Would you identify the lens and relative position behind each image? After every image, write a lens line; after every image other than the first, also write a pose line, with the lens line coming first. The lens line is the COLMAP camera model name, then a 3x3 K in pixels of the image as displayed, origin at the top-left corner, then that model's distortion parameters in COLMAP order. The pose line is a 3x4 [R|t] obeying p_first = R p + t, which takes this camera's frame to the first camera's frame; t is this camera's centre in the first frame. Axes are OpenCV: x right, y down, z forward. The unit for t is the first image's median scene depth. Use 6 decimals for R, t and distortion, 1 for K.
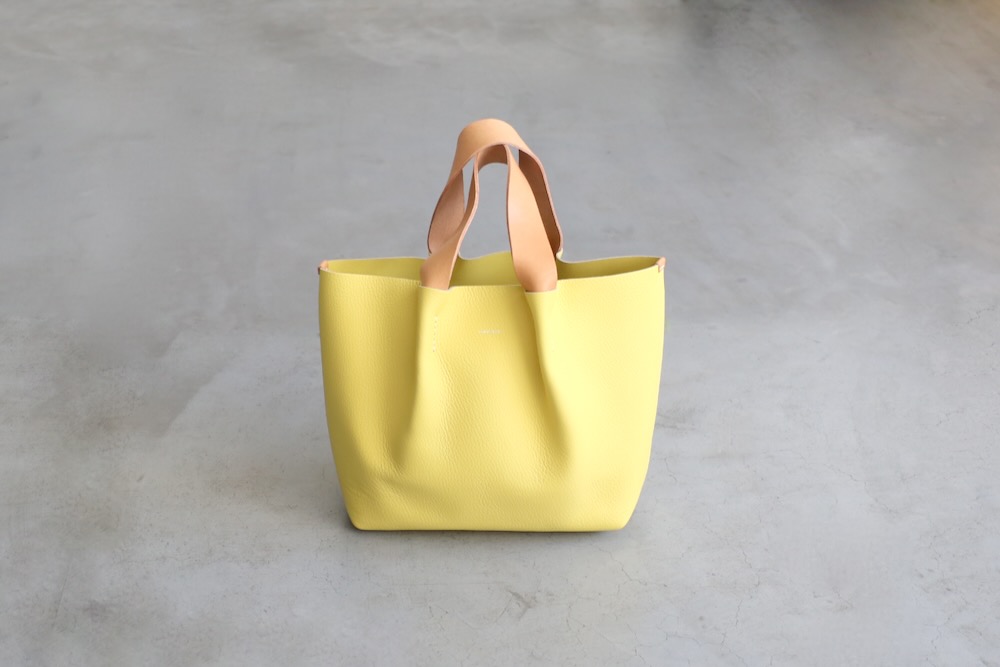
lens RADIAL K [[1117.8, 0, 504.3], [0, 1117.8, 332.0], [0, 0, 1]] dist [-0.075794, 0.000000]
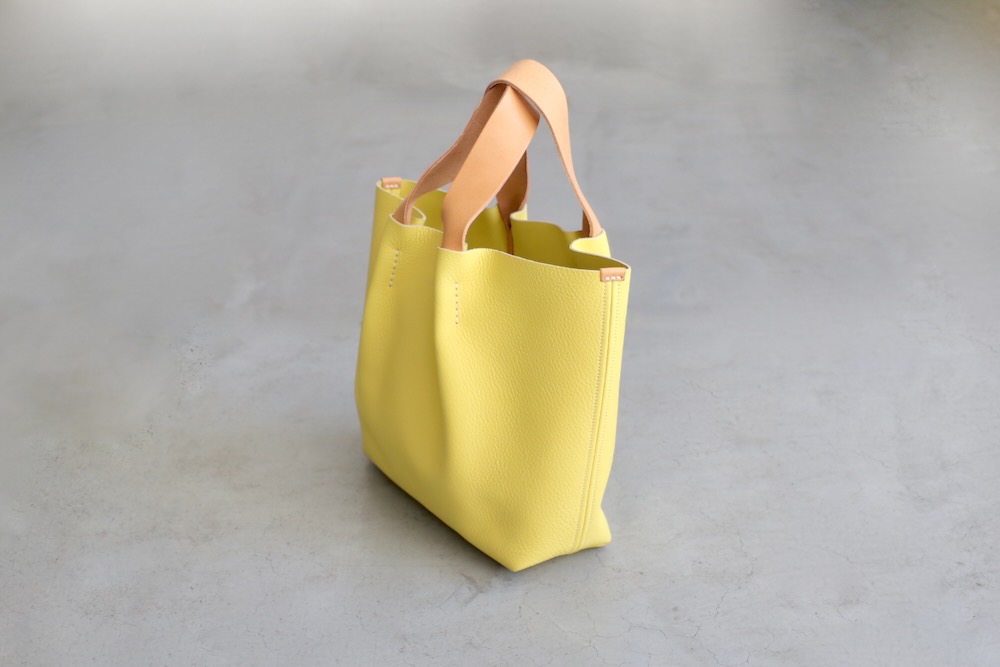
lens RADIAL K [[1117.8, 0, 504.2], [0, 1117.8, 337.3], [0, 0, 1]] dist [-0.075794, 0.000000]
pose [[0.994536, 0.004851, -0.104279, 0.118750], [-0.008659, 0.999311, -0.036096, 0.071857], [0.104032, 0.036802, 0.993893, 0.115422]]
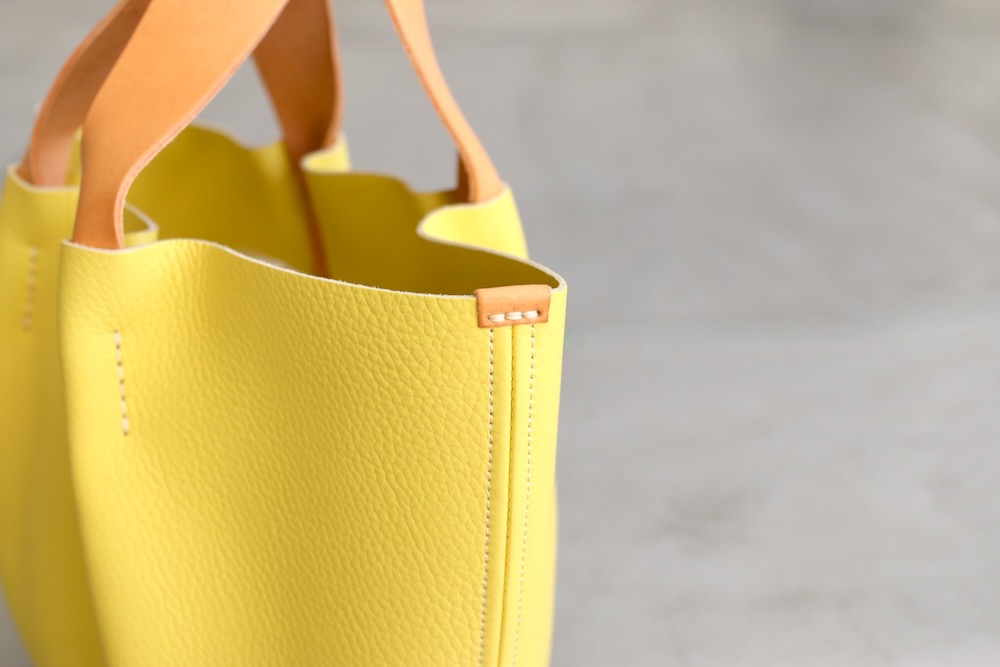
lens RADIAL K [[1296.2, 0, 492.7], [0, 1296.2, 332.4], [0, 0, 1]] dist [-0.041239, 0.000000]
pose [[0.997402, -0.024404, -0.067772, 0.127777], [0.022086, 0.999152, -0.034749, 0.021679], [0.068562, 0.033162, 0.997096, 0.538826]]
